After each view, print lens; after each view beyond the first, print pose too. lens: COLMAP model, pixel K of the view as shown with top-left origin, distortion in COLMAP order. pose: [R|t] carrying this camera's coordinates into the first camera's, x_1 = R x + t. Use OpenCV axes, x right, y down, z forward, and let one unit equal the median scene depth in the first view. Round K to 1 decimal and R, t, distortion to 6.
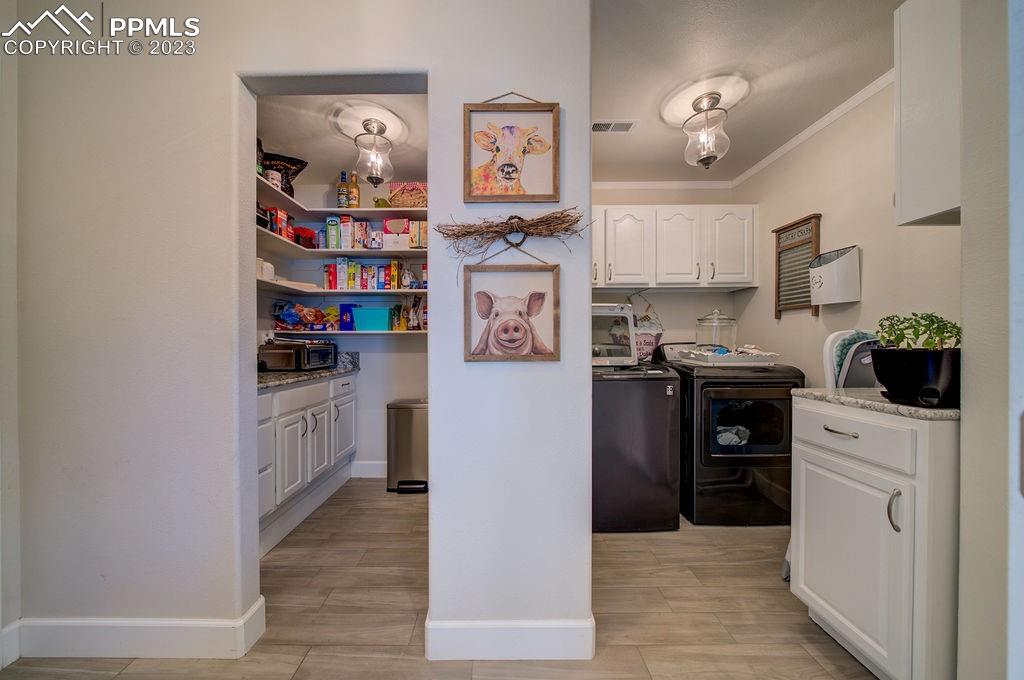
lens RADIAL K [[350.5, 0, 483.2], [0, 350.5, 345.0], [0, 0, 1]] dist [-0.001796, -0.000501]
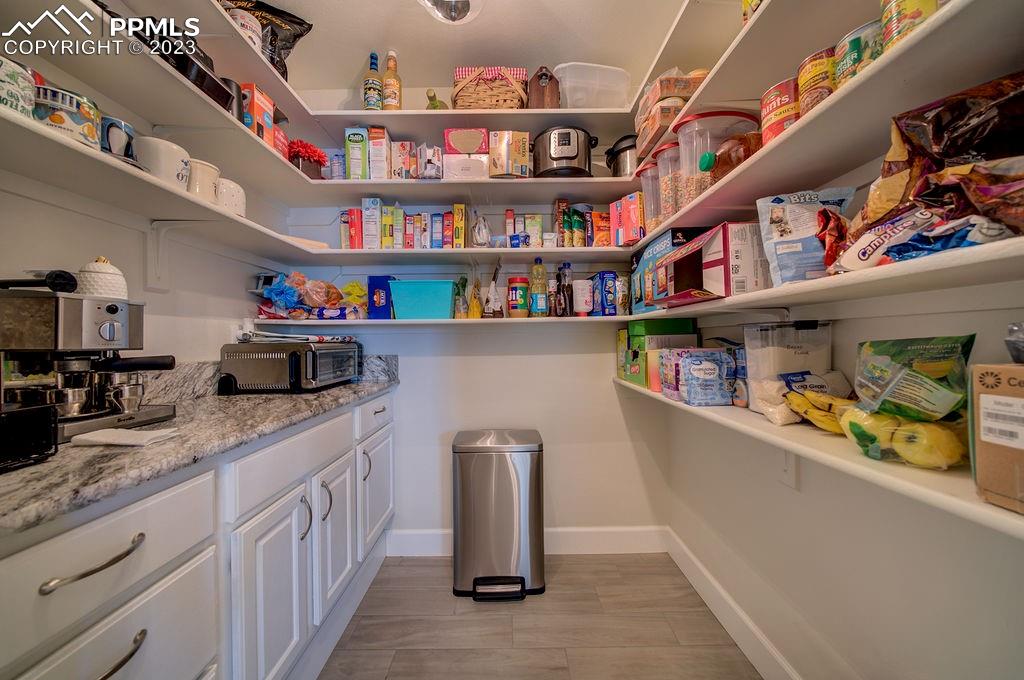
lens RADIAL K [[350.5, 0, 507.3], [0, 350.5, 341.9], [0, 0, 1]] dist [-0.001796, -0.000501]
pose [[0.999407, -0.007107, 0.033681, -0.197269], [0.007263, 0.999963, -0.004533, 0.001322], [-0.033647, 0.004775, 0.999422, 0.404395]]
